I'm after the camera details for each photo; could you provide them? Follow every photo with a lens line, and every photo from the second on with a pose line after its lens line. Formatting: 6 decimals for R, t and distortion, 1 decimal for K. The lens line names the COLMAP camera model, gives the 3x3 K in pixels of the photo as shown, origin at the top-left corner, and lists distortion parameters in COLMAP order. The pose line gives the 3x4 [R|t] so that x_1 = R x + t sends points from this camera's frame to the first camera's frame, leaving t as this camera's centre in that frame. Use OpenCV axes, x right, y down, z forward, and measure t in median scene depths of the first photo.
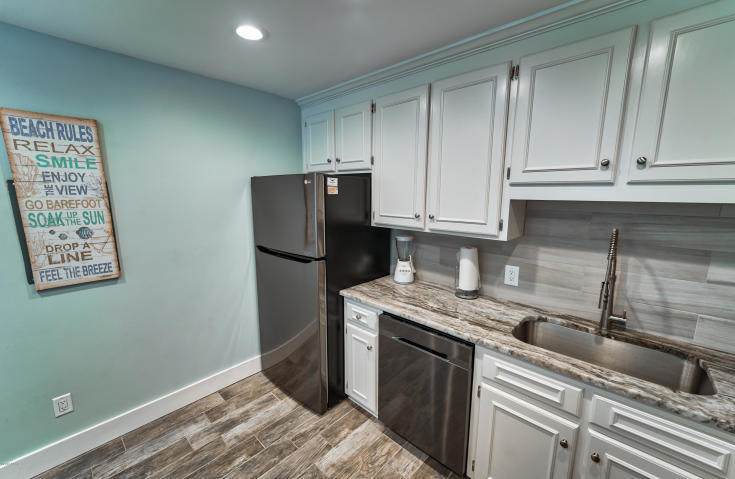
lens RADIAL K [[296.7, 0, 367.9], [0, 296.7, 242.9], [0, 0, 1]] dist [0.000088, 0.000221]
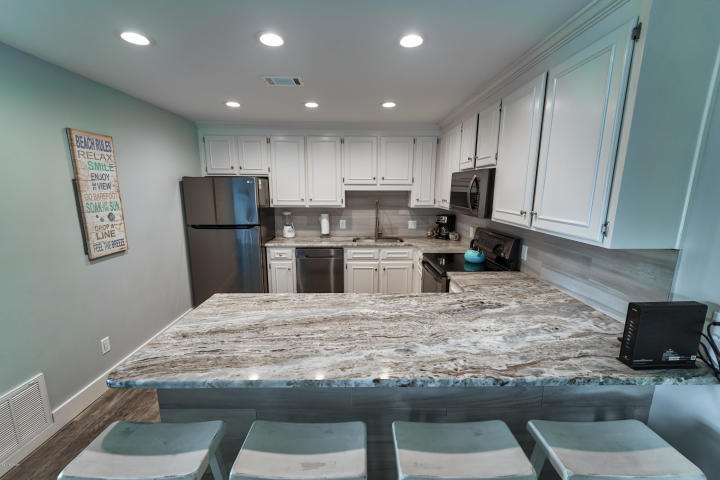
lens RADIAL K [[295.4, 0, 360.0], [0, 295.4, 240.0], [0, 0, 1]] dist [0.001975, -0.000003]
pose [[0.722329, -0.121645, 0.680767, -1.100509], [0.116935, 0.991717, 0.053134, 0.140565], [-0.681591, 0.041226, 0.730571, -0.832170]]
